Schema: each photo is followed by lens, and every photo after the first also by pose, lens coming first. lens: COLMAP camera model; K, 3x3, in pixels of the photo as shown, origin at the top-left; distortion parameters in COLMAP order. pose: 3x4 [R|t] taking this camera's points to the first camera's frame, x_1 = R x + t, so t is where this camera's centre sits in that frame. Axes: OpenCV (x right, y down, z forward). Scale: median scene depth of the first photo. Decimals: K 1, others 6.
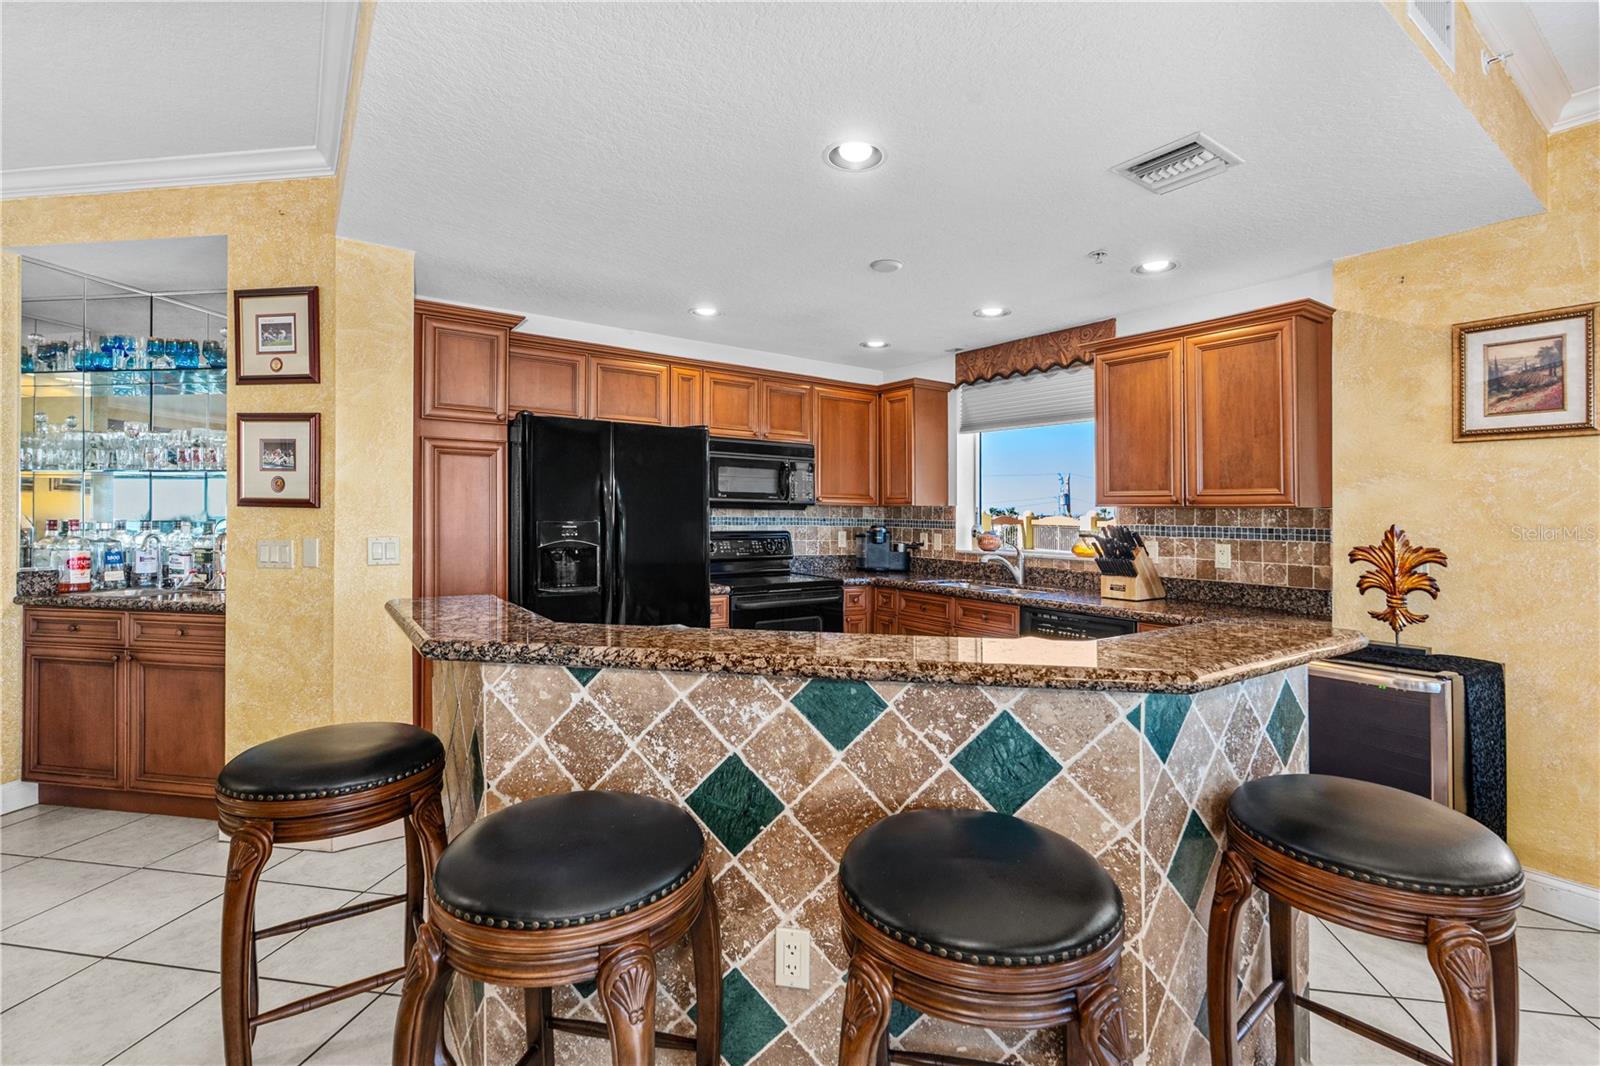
lens RADIAL K [[744.8, 0, 821.3], [0, 744.8, 474.2], [0, 0, 1]] dist [-0.014481, 0.005096]
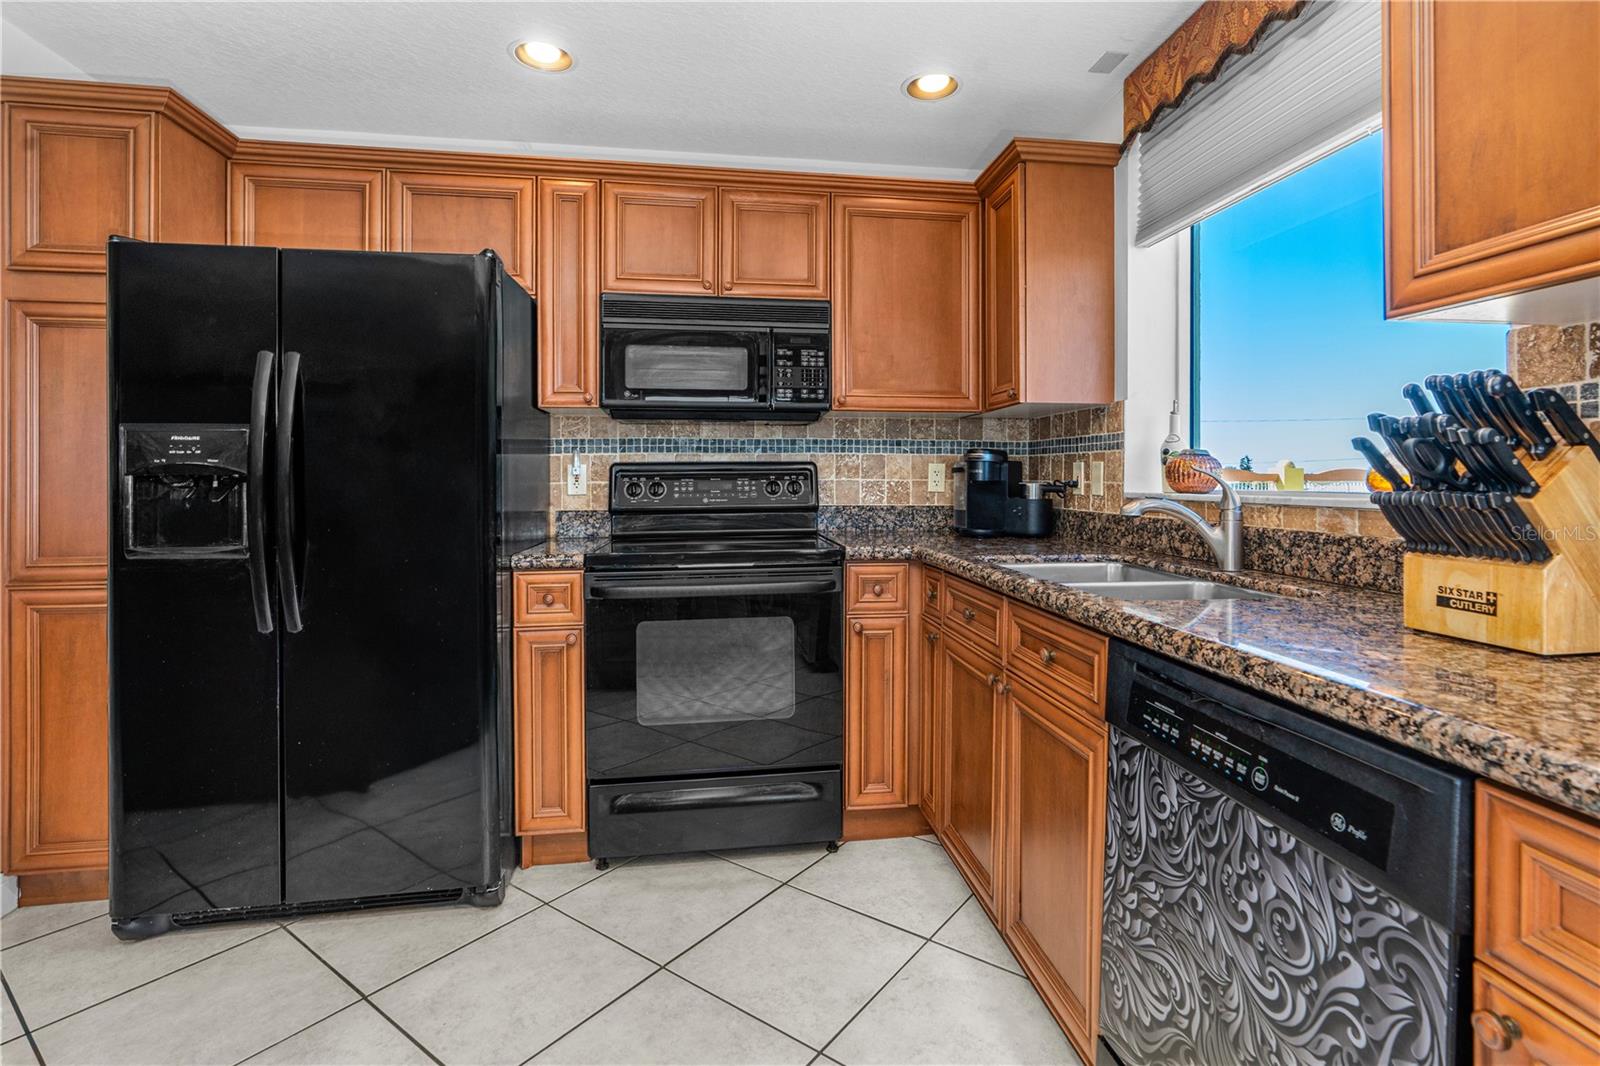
lens RADIAL K [[791.3, 0, 815.8], [0, 791.3, 455.3], [0, 0, 1]] dist [-0.005686, -0.000631]
pose [[0.892383, -0.027970, -0.450411, 0.318128], [0.038480, 0.999159, 0.014193, 0.086749], [0.449635, -0.029998, 0.892709, 0.637611]]
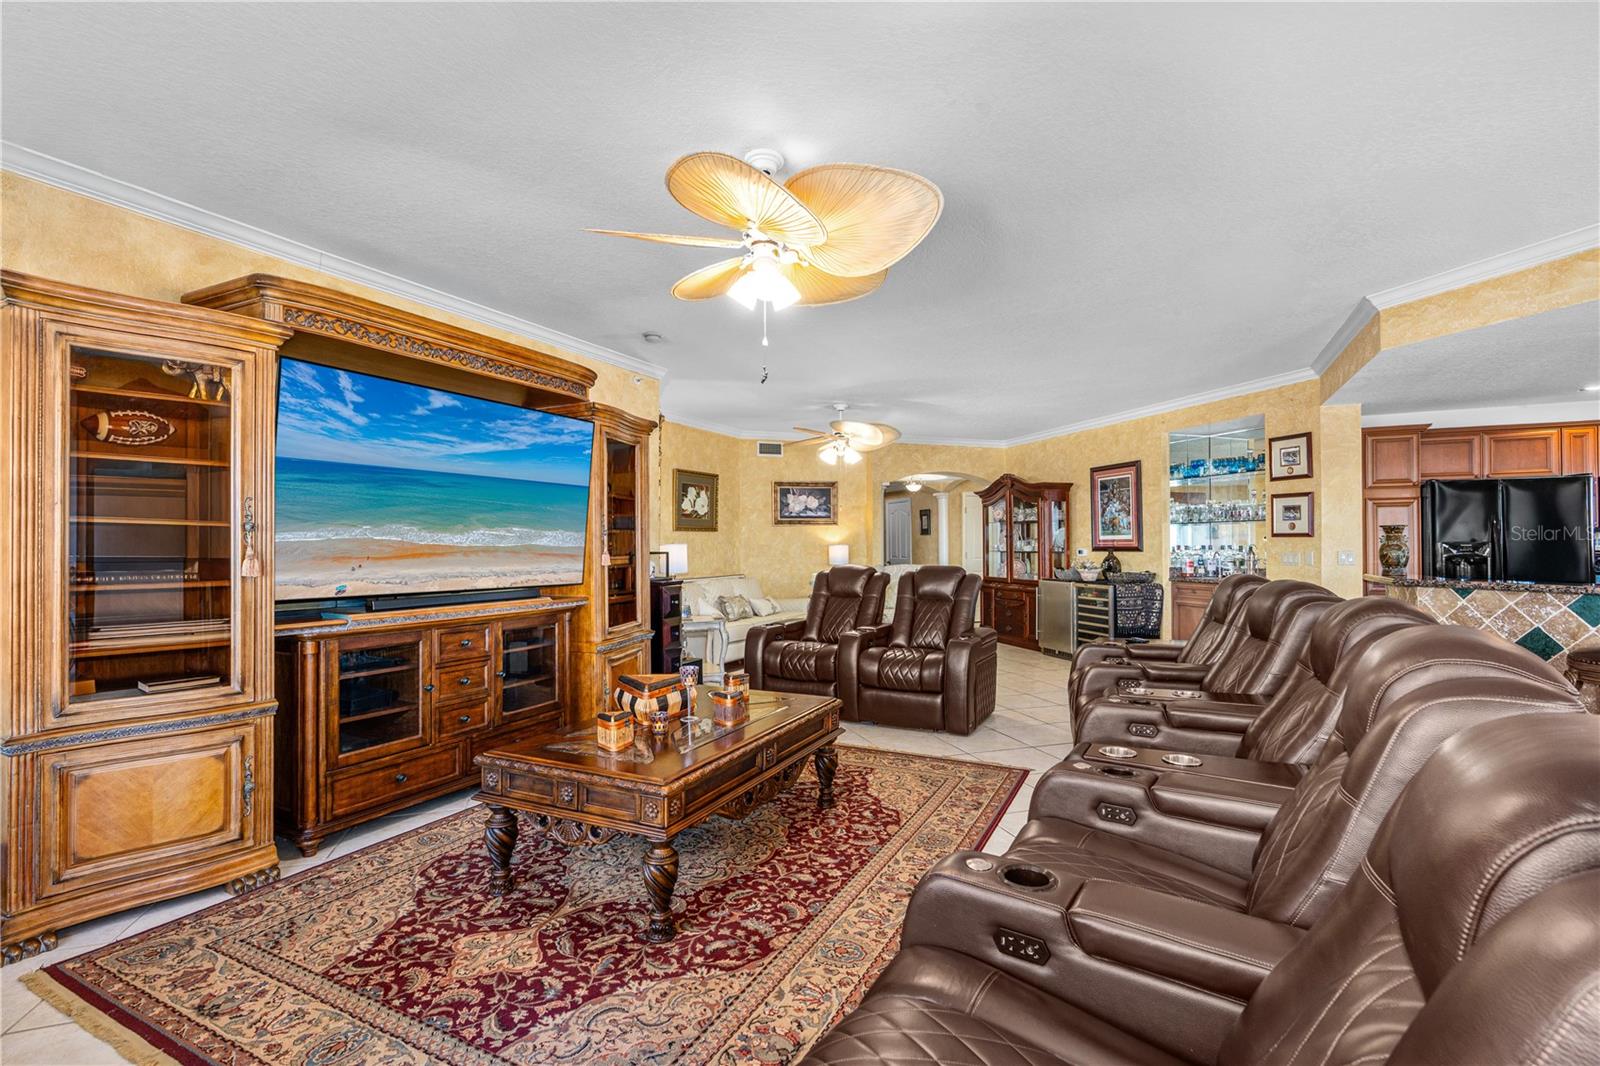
lens RADIAL K [[744.8, 0, 781.4], [0, 744.8, 573.8], [0, 0, 1]] dist [-0.014481, 0.005096]
pose [[0.457064, 0.020303, -0.889202, 0.408242], [0.058734, 0.996868, 0.052952, -0.040550], [0.887492, -0.076429, 0.454440, -1.056971]]
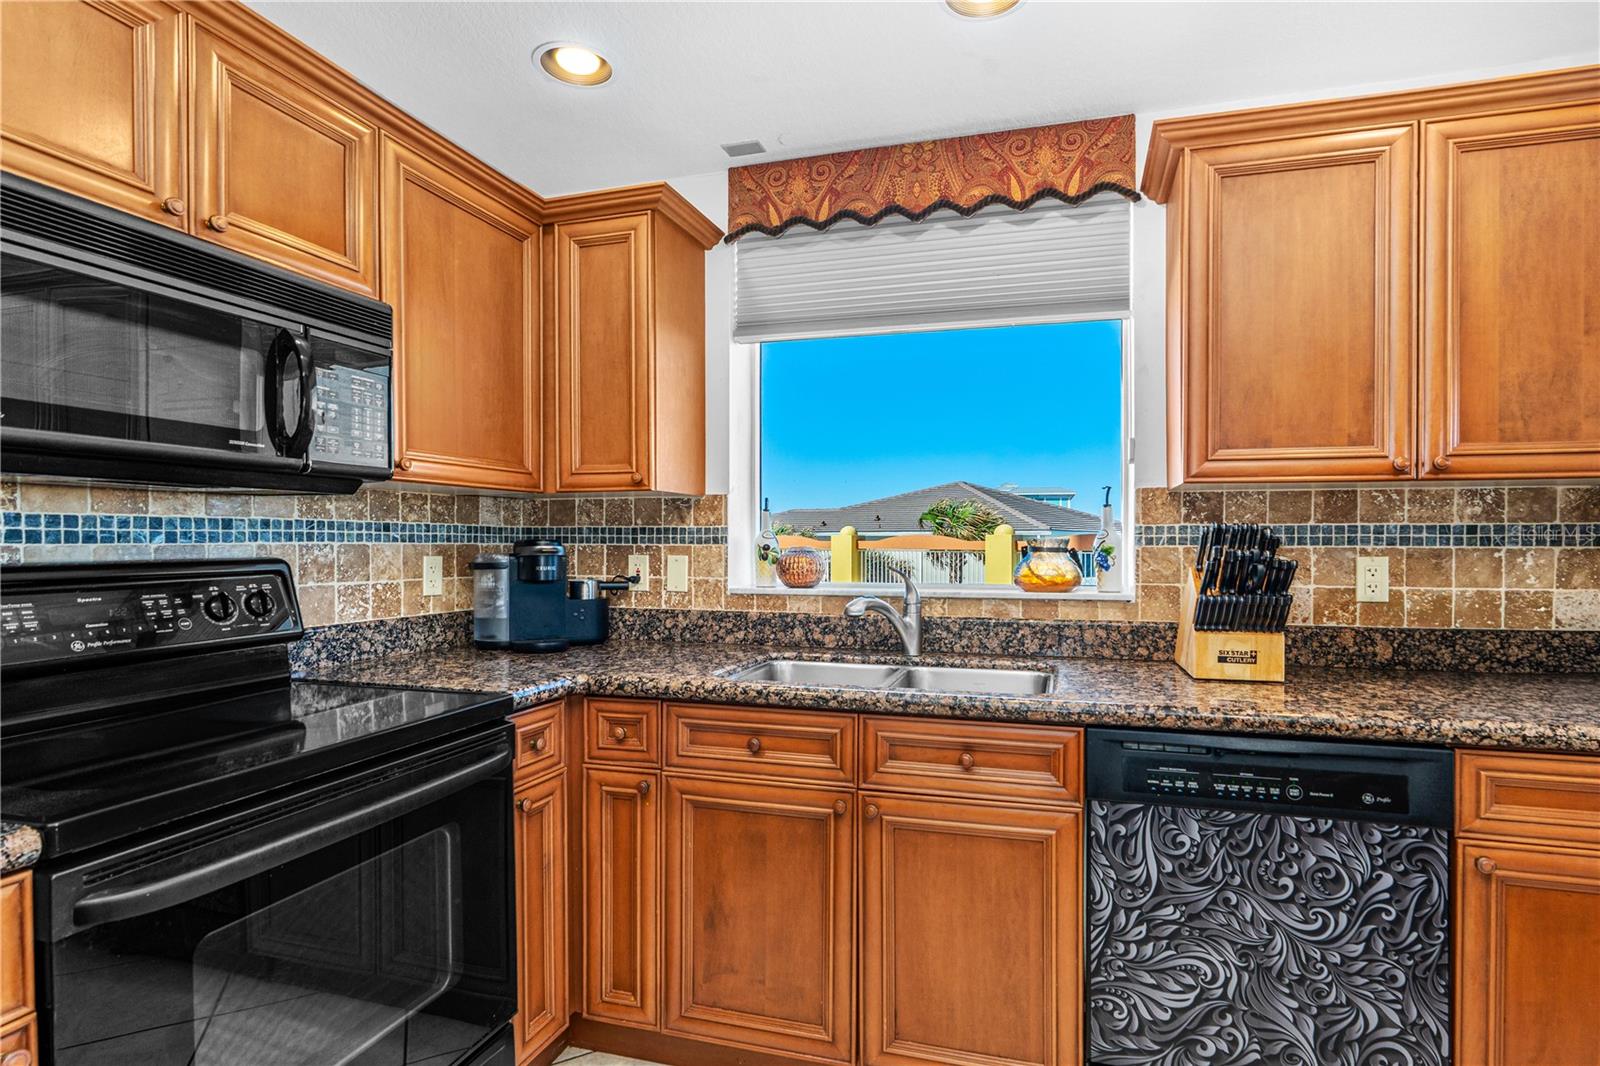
lens RADIAL K [[791.3, 0, 867.6], [0, 791.3, 530.3], [0, 0, 1]] dist [-0.005686, -0.000631]
pose [[0.768743, -0.006786, 0.639521, -0.095384], [-0.023824, 0.998946, 0.039238, 0.059664], [-0.639114, -0.045400, 0.767771, 0.771912]]
